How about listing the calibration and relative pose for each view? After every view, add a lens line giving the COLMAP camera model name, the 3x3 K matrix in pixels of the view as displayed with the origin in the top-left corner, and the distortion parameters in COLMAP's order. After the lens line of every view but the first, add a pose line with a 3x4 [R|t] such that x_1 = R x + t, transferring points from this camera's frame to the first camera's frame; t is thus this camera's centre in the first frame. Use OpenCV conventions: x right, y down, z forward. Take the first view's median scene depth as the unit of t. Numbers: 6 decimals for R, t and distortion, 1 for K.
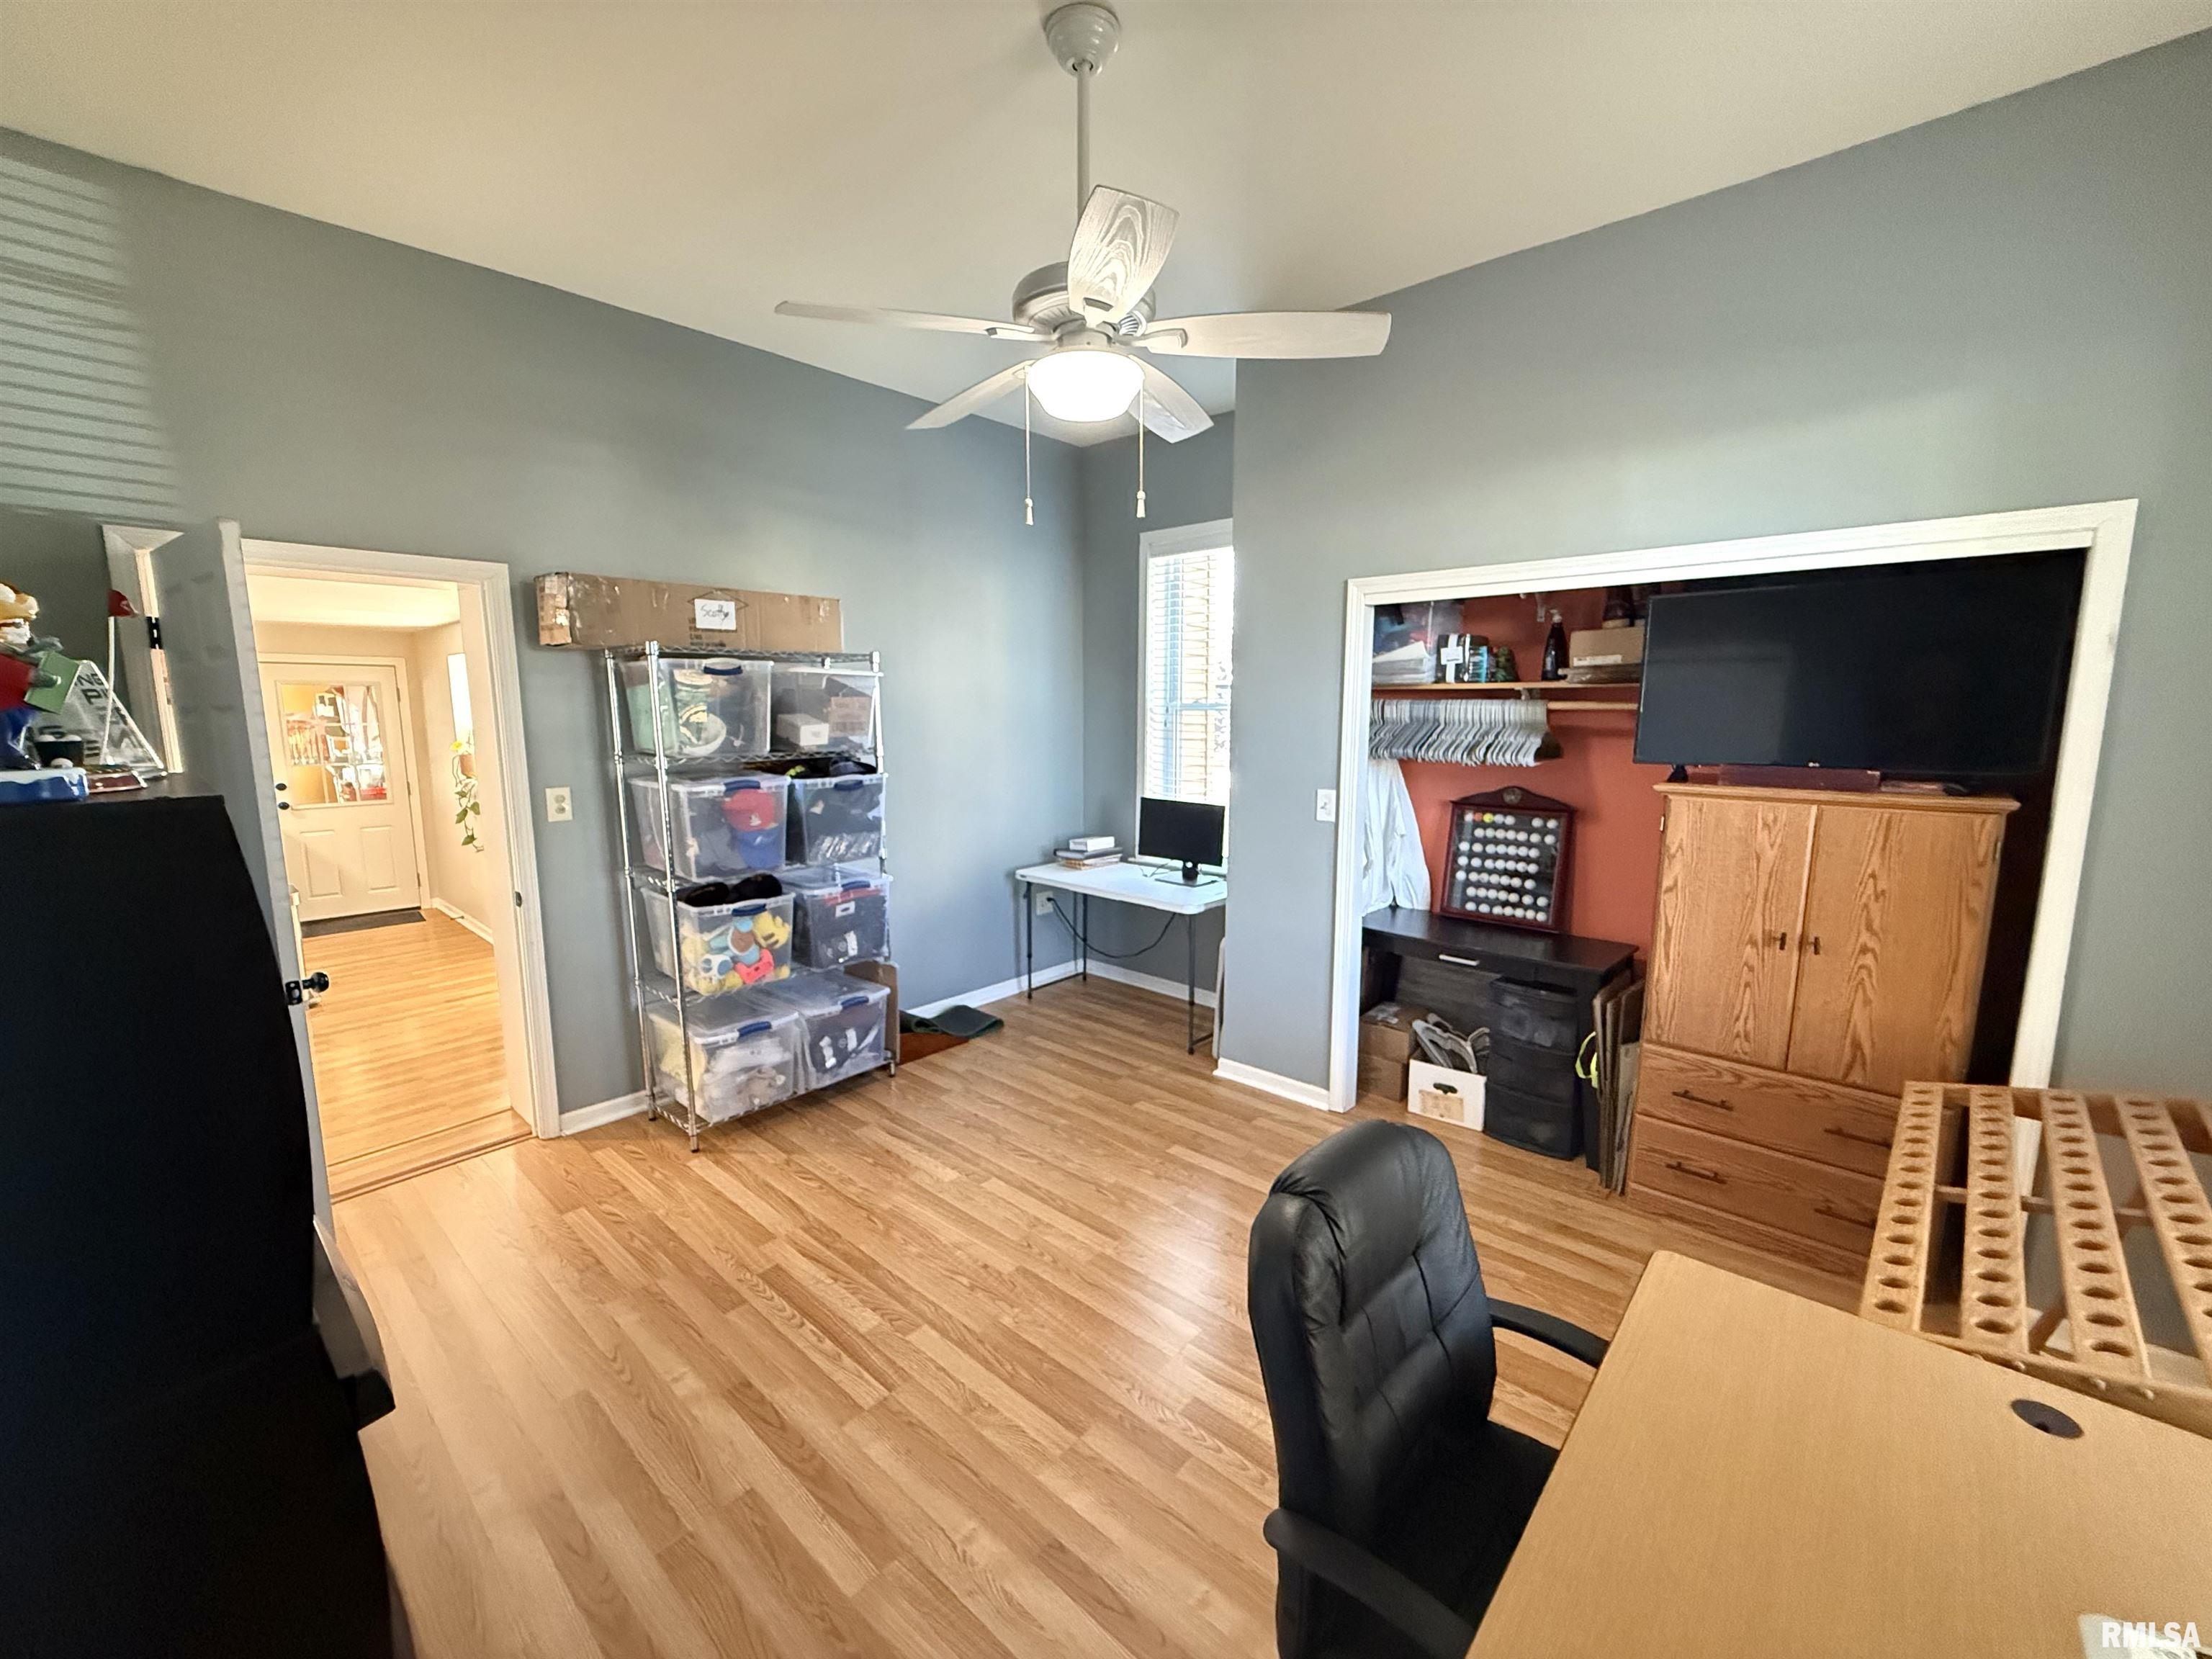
lens RADIAL K [[876.6, 0, 1094.0], [0, 876.6, 832.2], [0, 0, 1]] dist [0.001333, -0.000473]
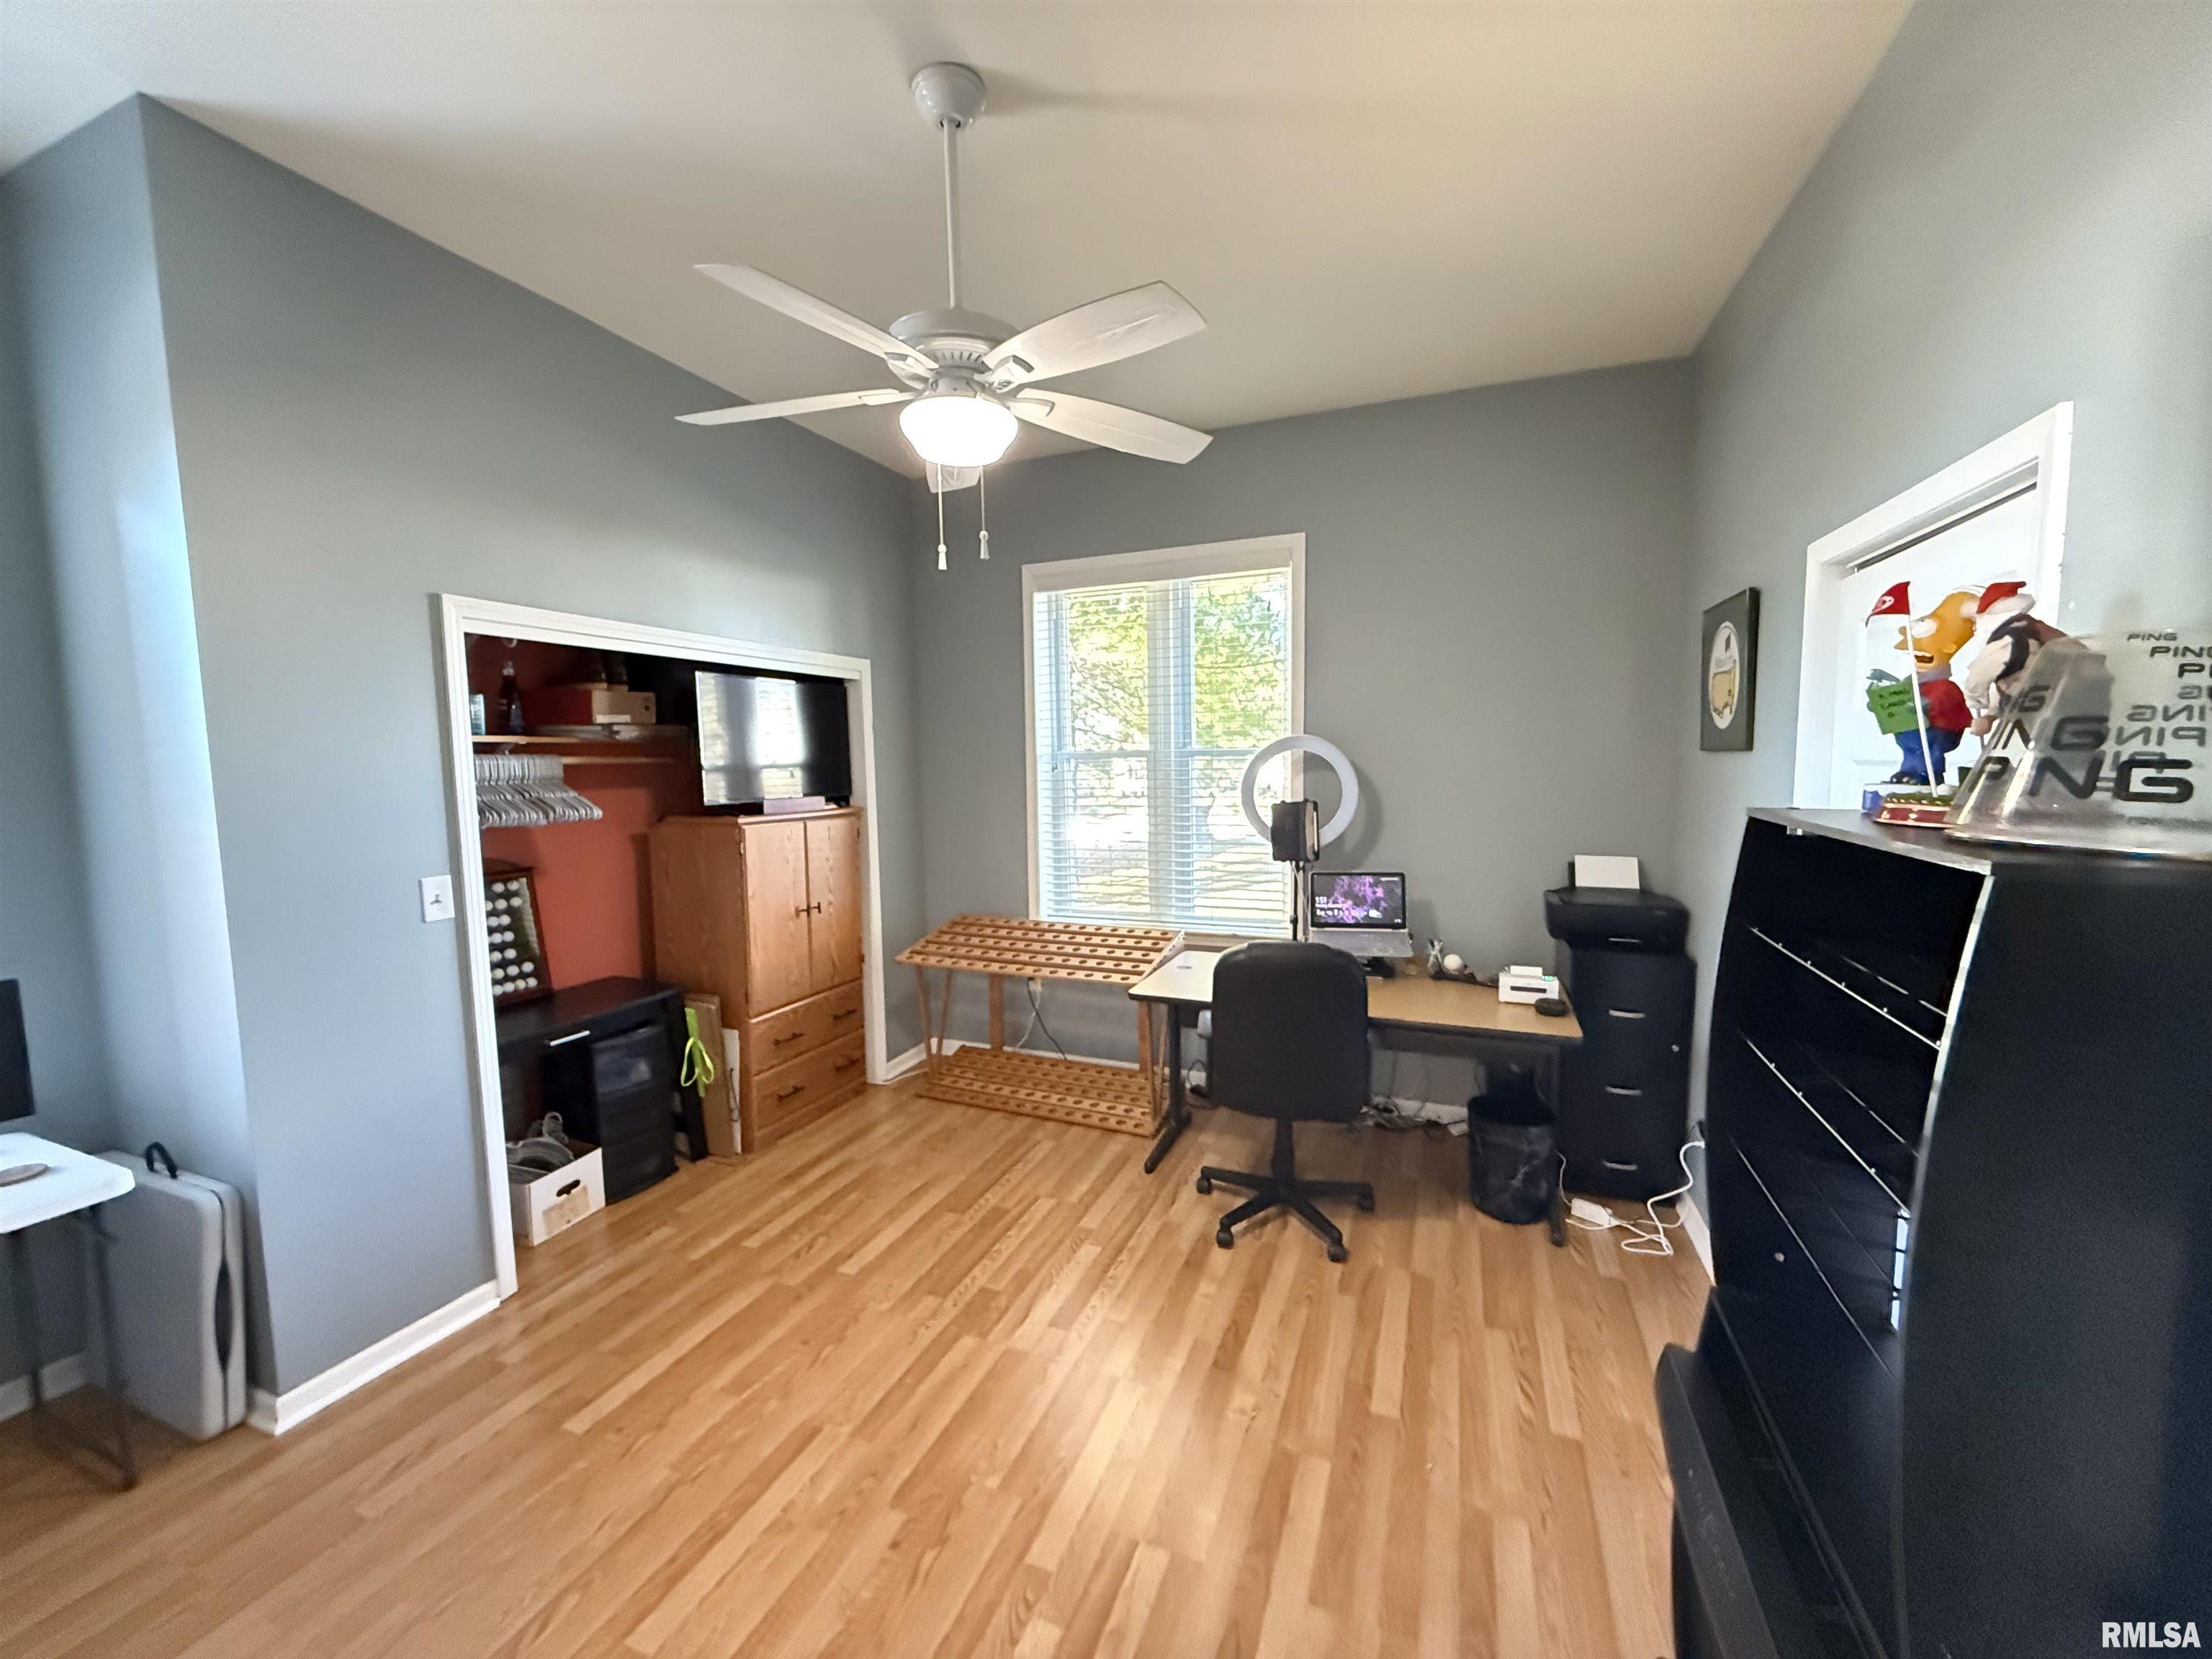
lens RADIAL K [[876.6, 0, 1109.0], [0, 876.6, 819.6], [0, 0, 1]] dist [0.001333, -0.000473]
pose [[-0.343079, -0.059186, 0.937440, -0.612388], [0.149901, 0.981772, 0.116845, -0.098394], [-0.927268, 0.180611, -0.327954, 0.735558]]
